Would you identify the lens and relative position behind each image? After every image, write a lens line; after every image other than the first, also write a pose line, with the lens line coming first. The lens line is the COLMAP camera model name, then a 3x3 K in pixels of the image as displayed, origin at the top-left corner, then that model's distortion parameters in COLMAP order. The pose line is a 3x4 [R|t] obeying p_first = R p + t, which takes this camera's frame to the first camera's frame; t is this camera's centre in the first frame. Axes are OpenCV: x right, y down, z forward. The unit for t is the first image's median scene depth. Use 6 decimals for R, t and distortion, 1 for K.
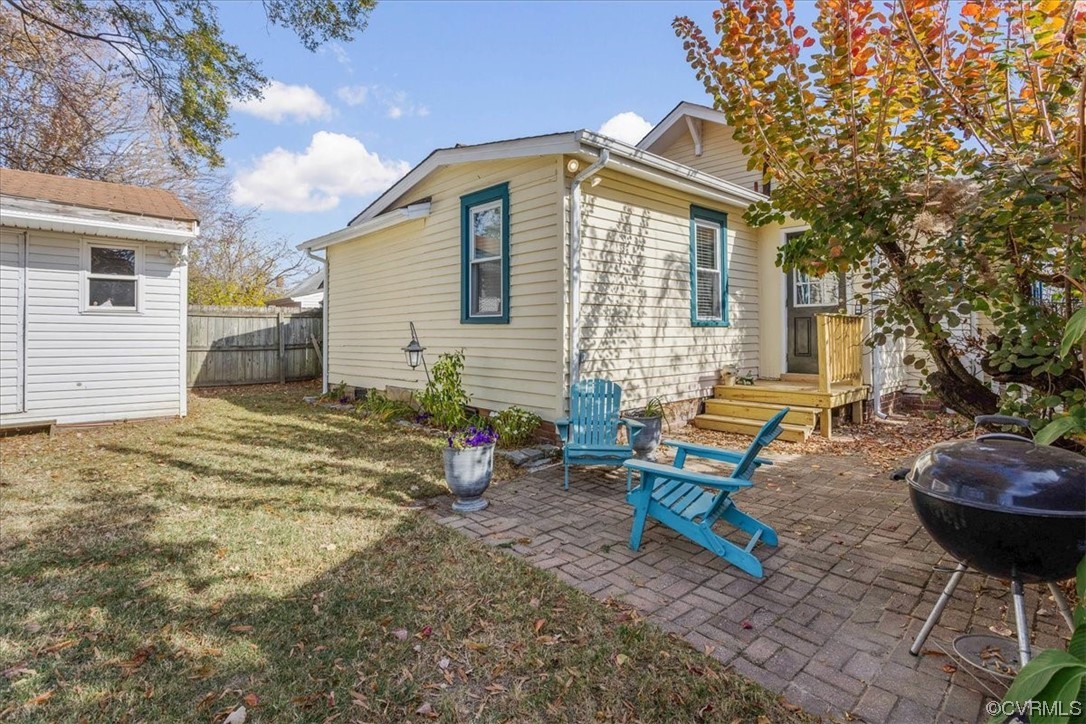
lens RADIAL K [[544.6, 0, 546.8], [0, 544.6, 326.9], [0, 0, 1]] dist [0.001704, -0.000285]
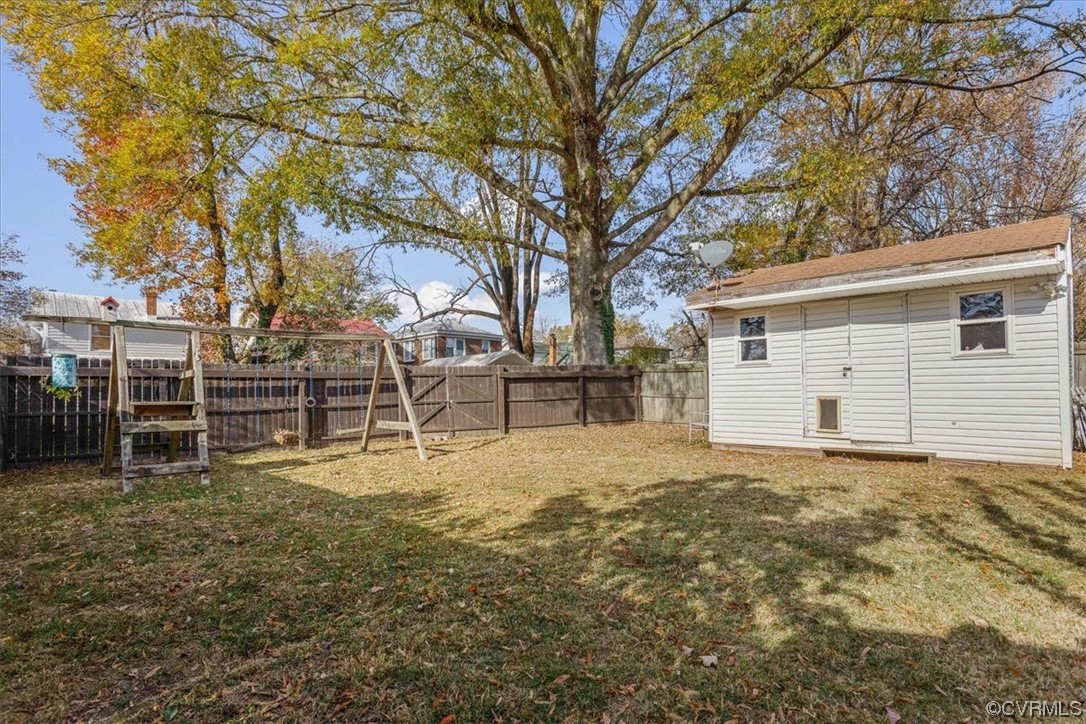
lens RADIAL K [[530.4, 0, 546.4], [0, 530.4, 385.6], [0, 0, 1]] dist [0.002891, 0.001116]
pose [[0.041571, -0.008596, -0.999099, 0.167486], [0.029509, 0.999537, -0.007372, 0.012777], [0.998700, -0.029176, 0.041806, 0.136662]]
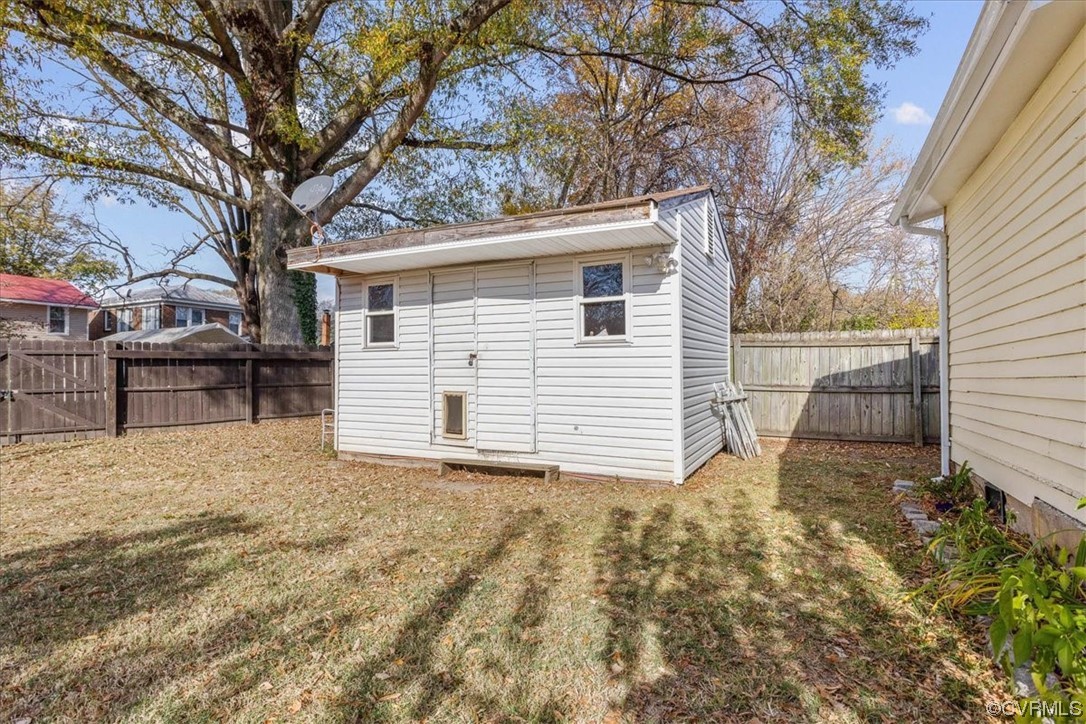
lens RADIAL K [[538.3, 0, 546.7], [0, 538.3, 364.3], [0, 0, 1]] dist [0.001820, 0.000462]
pose [[0.351184, -0.013990, -0.936202, -0.071408], [0.015079, 0.999843, -0.009284, 0.011127], [0.936185, -0.010857, 0.351340, 0.634168]]
